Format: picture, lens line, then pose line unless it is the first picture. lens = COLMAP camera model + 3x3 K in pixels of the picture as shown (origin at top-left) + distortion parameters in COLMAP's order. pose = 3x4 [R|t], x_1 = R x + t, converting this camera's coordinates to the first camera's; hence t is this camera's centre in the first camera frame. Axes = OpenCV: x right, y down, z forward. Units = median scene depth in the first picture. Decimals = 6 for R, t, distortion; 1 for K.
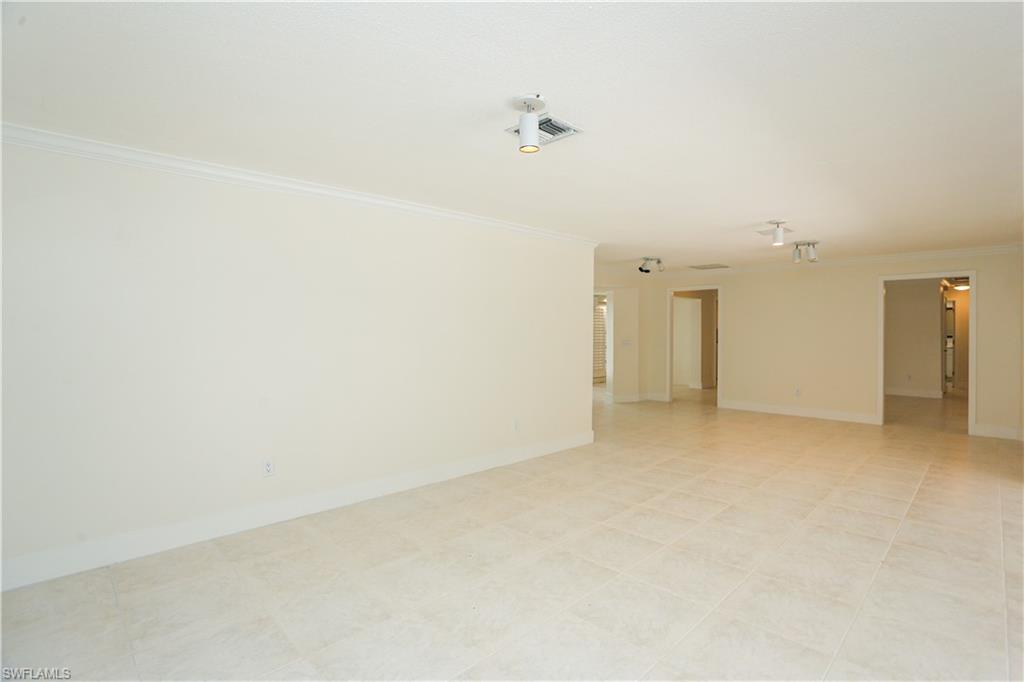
lens RADIAL K [[498.2, 0, 517.1], [0, 498.2, 328.6], [0, 0, 1]] dist [-0.077044, 0.048790]
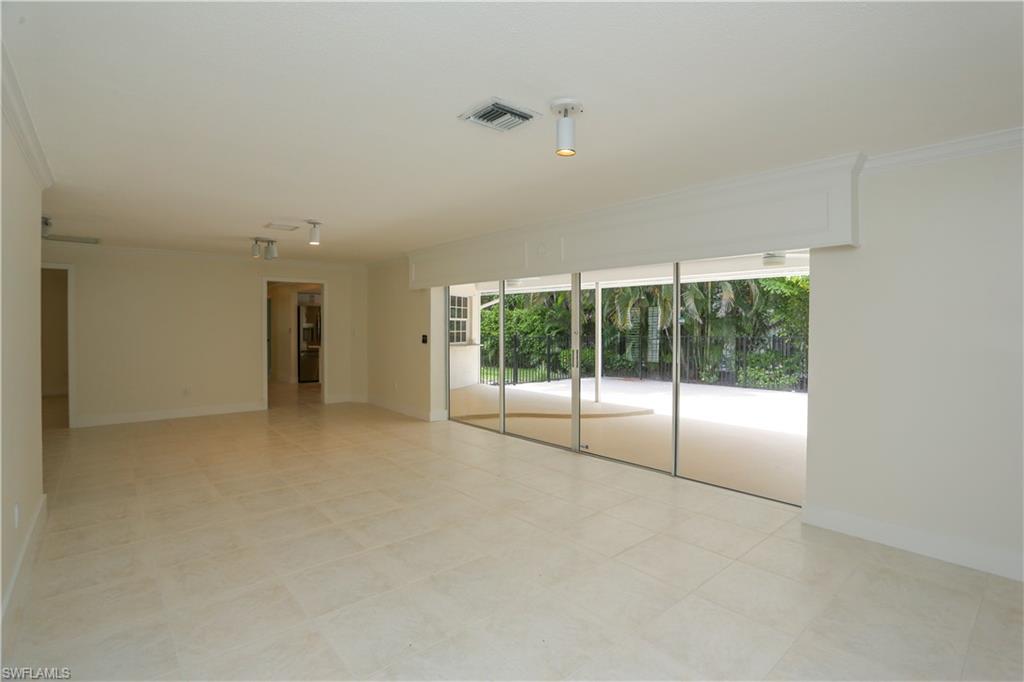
lens RADIAL K [[498.2, 0, 517.1], [0, 498.2, 328.6], [0, 0, 1]] dist [-0.077044, 0.048790]
pose [[0.073733, -0.009852, 0.997229, -0.386480], [-0.004171, 0.999939, 0.010187, -0.002573], [-0.997269, -0.004910, 0.073687, 0.391287]]
